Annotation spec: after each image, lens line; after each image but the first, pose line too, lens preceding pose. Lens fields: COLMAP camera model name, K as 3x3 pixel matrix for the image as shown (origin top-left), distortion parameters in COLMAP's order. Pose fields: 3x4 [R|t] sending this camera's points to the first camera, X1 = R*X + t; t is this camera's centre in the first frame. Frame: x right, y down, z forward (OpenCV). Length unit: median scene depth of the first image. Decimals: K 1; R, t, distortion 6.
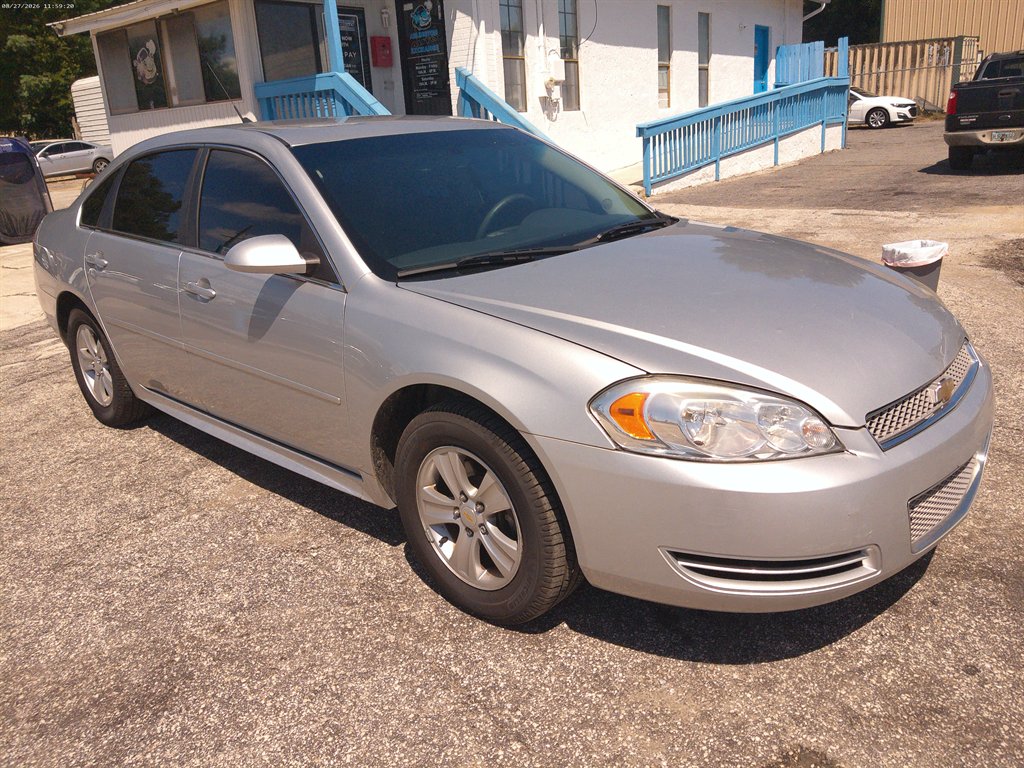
lens RADIAL K [[804.3, 0, 517.9], [0, 804.3, 374.2], [0, 0, 1]] dist [-0.001478, -0.006586]
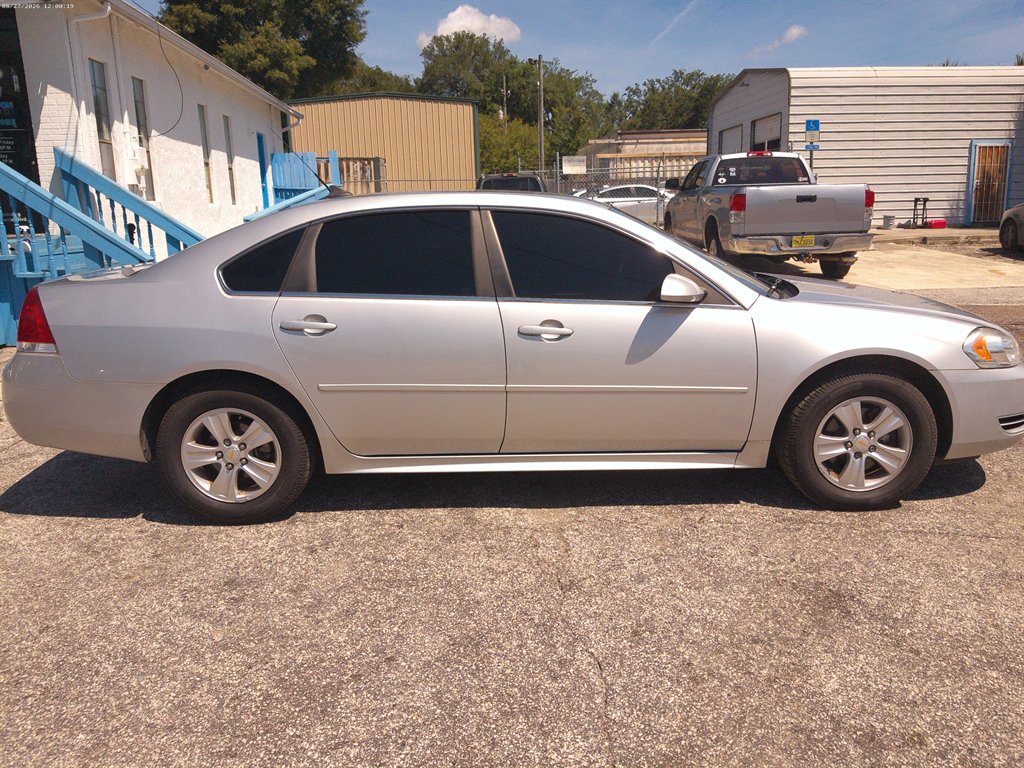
lens RADIAL K [[805.5, 0, 529.3], [0, 805.5, 375.0], [0, 0, 1]] dist [0.025814, -0.051786]
pose [[0.729568, -0.097644, 0.676902, -0.856765], [0.180841, 0.982070, -0.053247, 0.008930], [-0.659566, 0.161260, 0.734145, 0.141282]]
